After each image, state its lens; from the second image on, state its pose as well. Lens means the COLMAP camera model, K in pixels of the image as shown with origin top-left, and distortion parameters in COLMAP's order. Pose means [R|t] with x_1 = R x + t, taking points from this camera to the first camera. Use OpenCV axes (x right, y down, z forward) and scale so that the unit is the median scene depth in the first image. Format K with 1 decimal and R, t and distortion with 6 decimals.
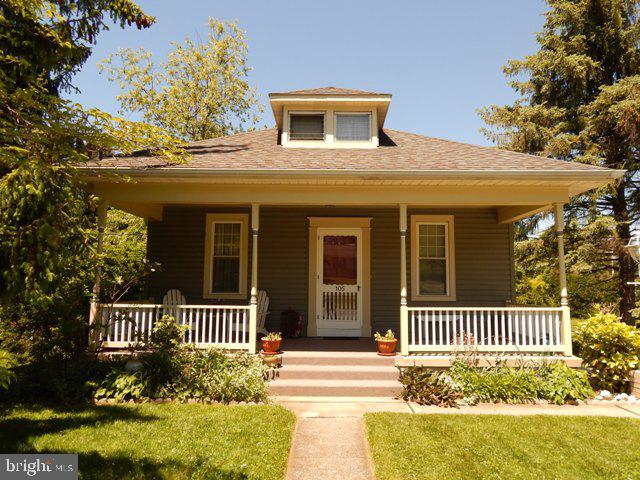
lens RADIAL K [[424.3, 0, 320.0], [0, 424.3, 240.0], [0, 0, 1]] dist [0.021199, -0.035327]
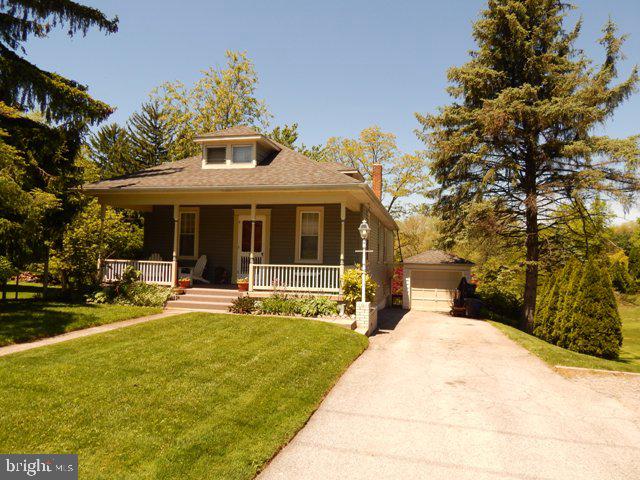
lens RADIAL K [[424.3, 0, 320.0], [0, 424.3, 240.0], [0, 0, 1]] dist [0.021199, -0.035327]
pose [[0.971521, 0.005654, -0.236886, 0.854487], [0.008827, 0.998158, 0.060024, -0.040048], [0.236789, -0.060406, 0.969681, -0.589777]]
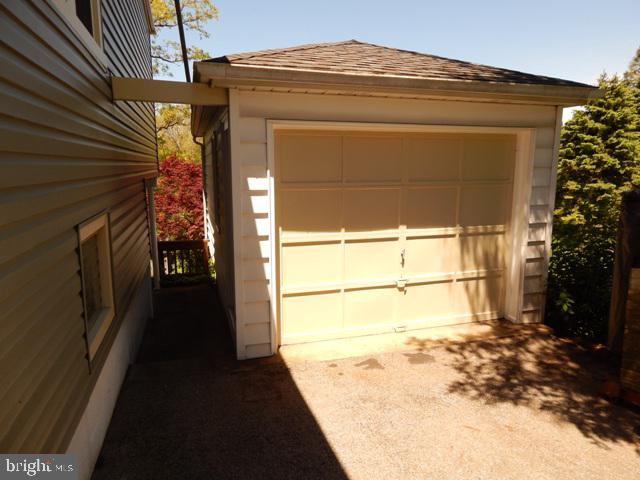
lens RADIAL K [[424.3, 0, 320.0], [0, 424.3, 240.0], [0, 0, 1]] dist [0.021199, -0.035327]
pose [[0.955114, -0.058055, 0.290496, 0.659822], [-0.024363, 0.961894, 0.272333, 0.368596], [-0.295236, -0.267187, 0.917304, 2.087747]]
